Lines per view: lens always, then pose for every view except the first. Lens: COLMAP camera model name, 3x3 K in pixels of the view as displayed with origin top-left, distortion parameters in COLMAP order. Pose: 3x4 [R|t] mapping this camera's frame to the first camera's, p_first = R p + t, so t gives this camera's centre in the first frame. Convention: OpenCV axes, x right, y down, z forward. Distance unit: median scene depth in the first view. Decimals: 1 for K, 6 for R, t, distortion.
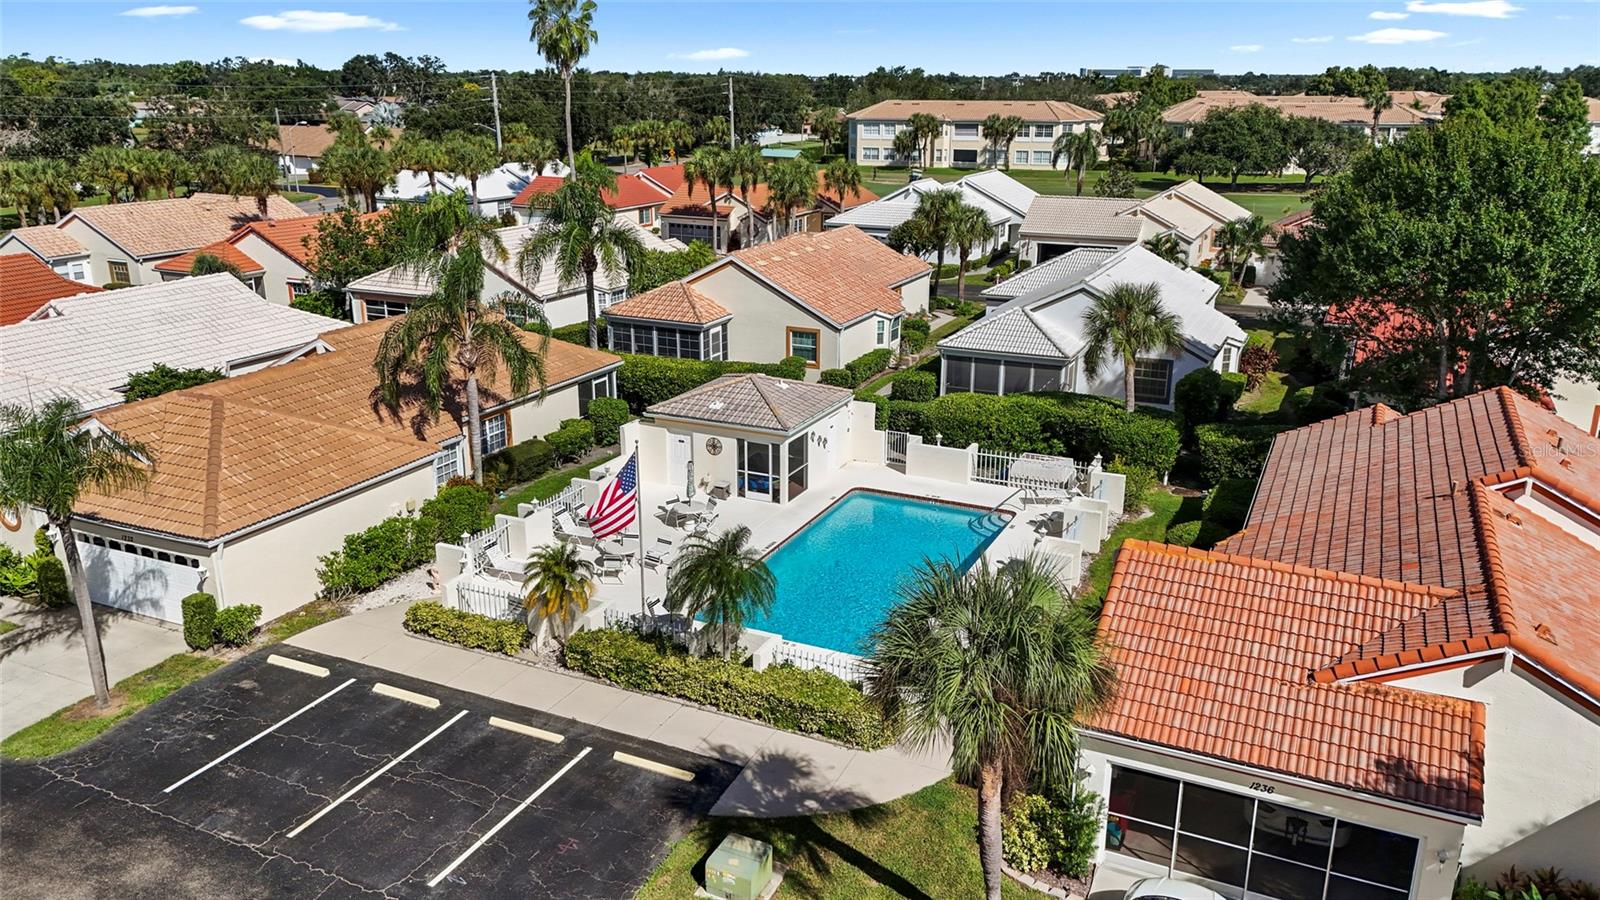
lens RADIAL K [[1173.6, 0, 801.6], [0, 1173.6, 453.5], [0, 0, 1]] dist [0.061342, -0.053354]
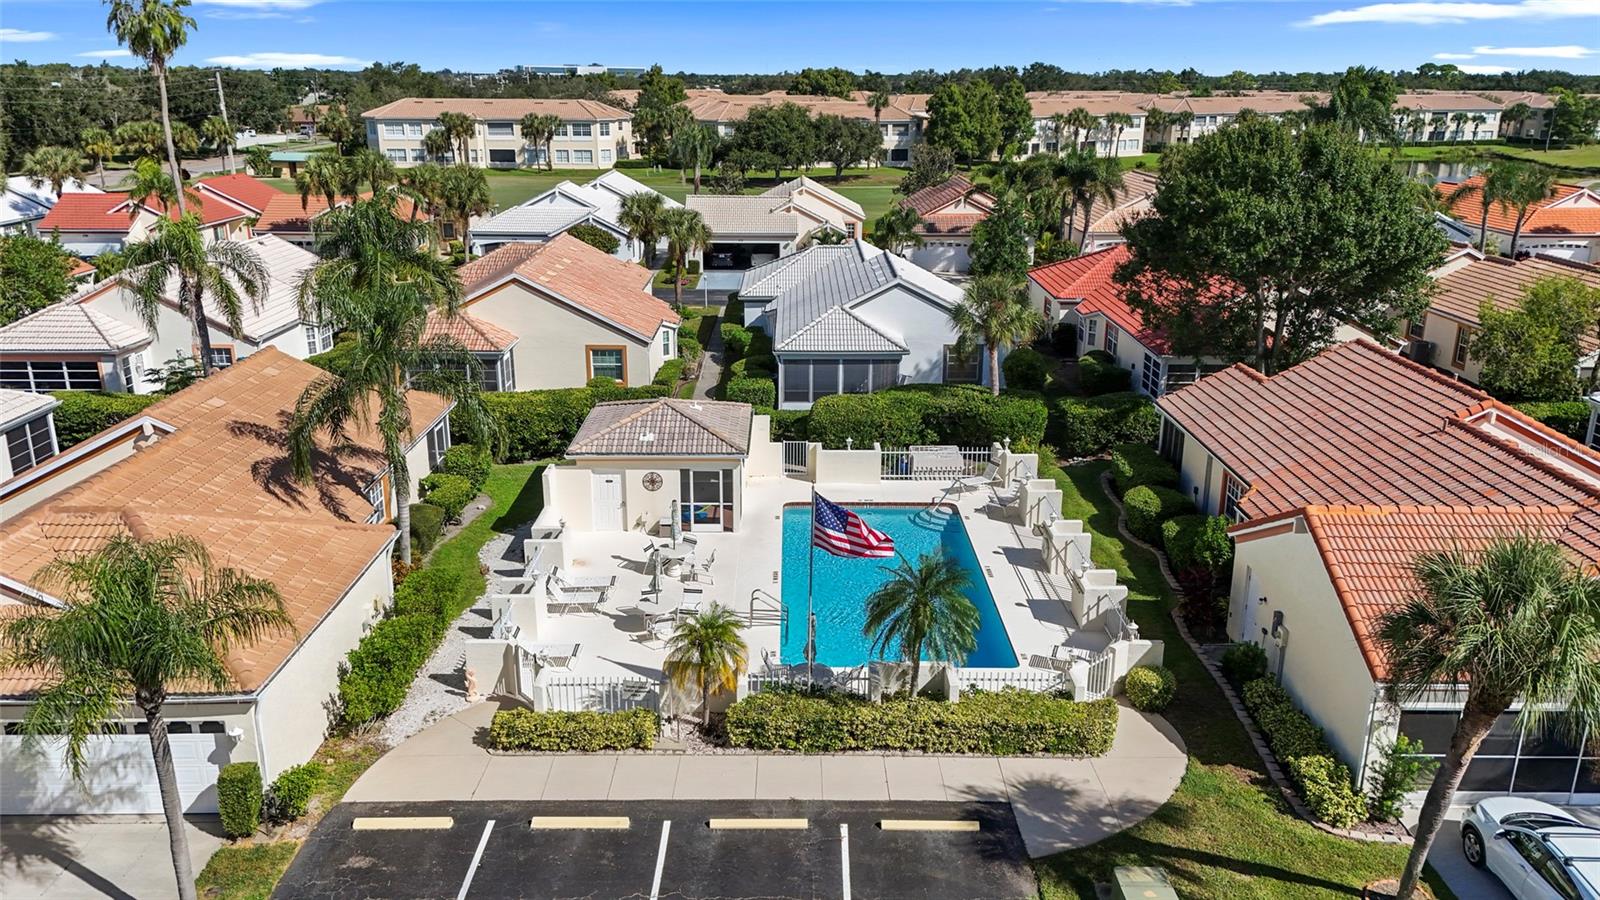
lens RADIAL K [[1173.6, 0, 801.4], [0, 1173.6, 455.5], [0, 0, 1]] dist [0.061342, -0.053354]
pose [[0.903003, -0.130816, 0.409234, -0.238633], [0.129360, 0.991101, 0.031374, -0.027888], [-0.409696, 0.024608, 0.911890, 0.079995]]
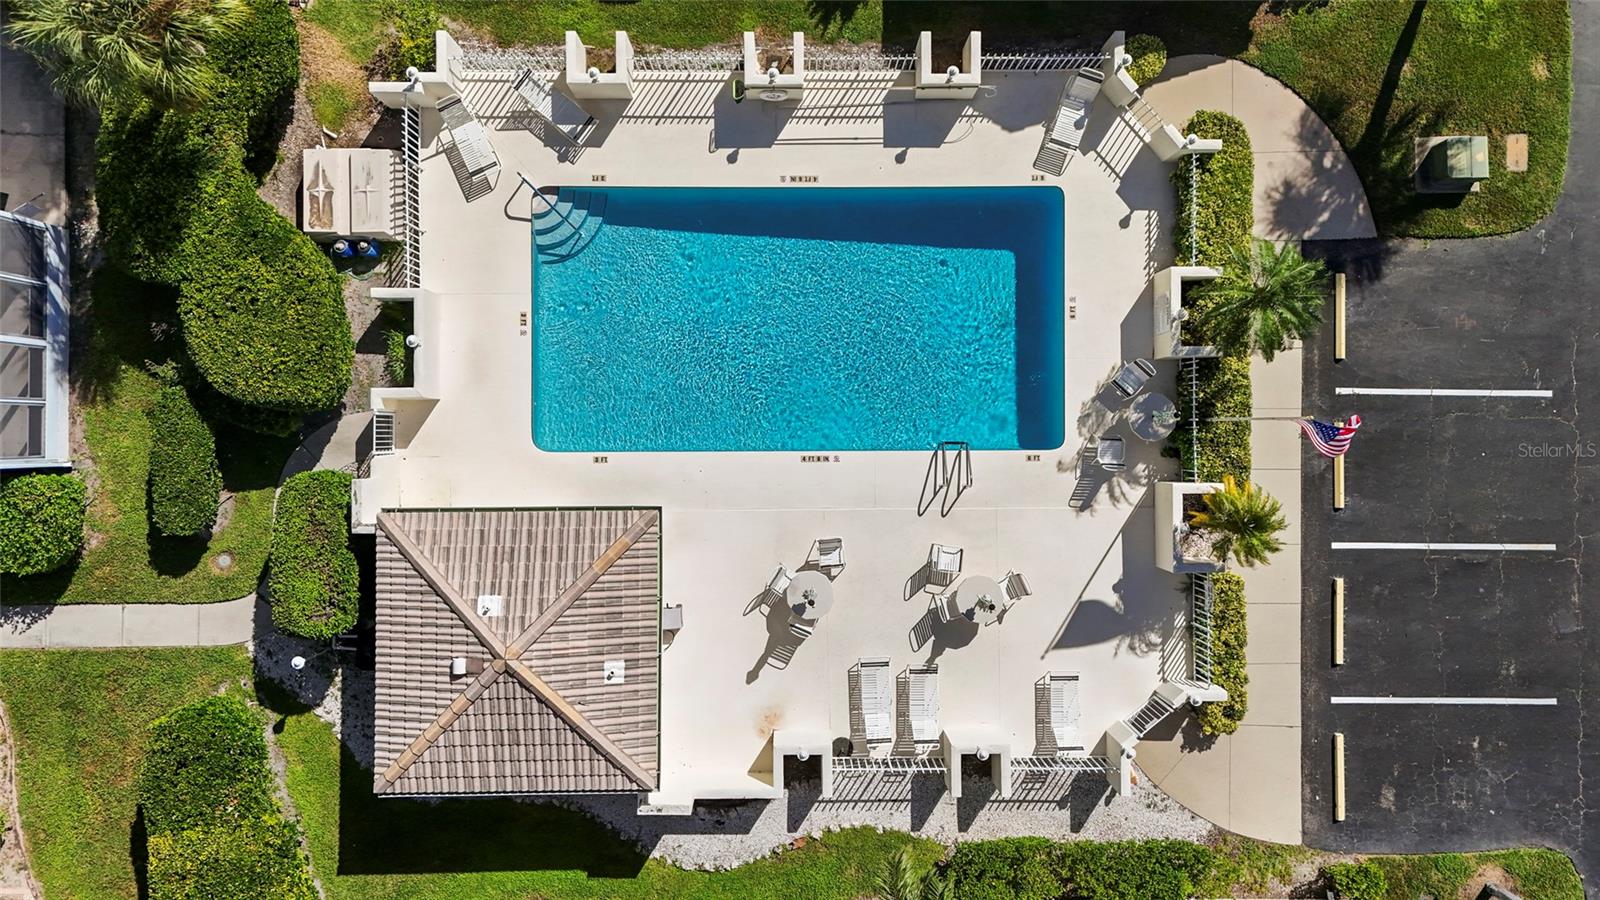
lens RADIAL K [[1173.6, 0, 800.0], [0, 1173.6, 441.7], [0, 0, 1]] dist [0.061342, -0.053354]
pose [[-0.425461, -0.904952, -0.006615, -0.004908], [0.238809, -0.119320, 0.963708, -0.387037], [-0.872899, 0.408441, 0.266877, 0.506982]]
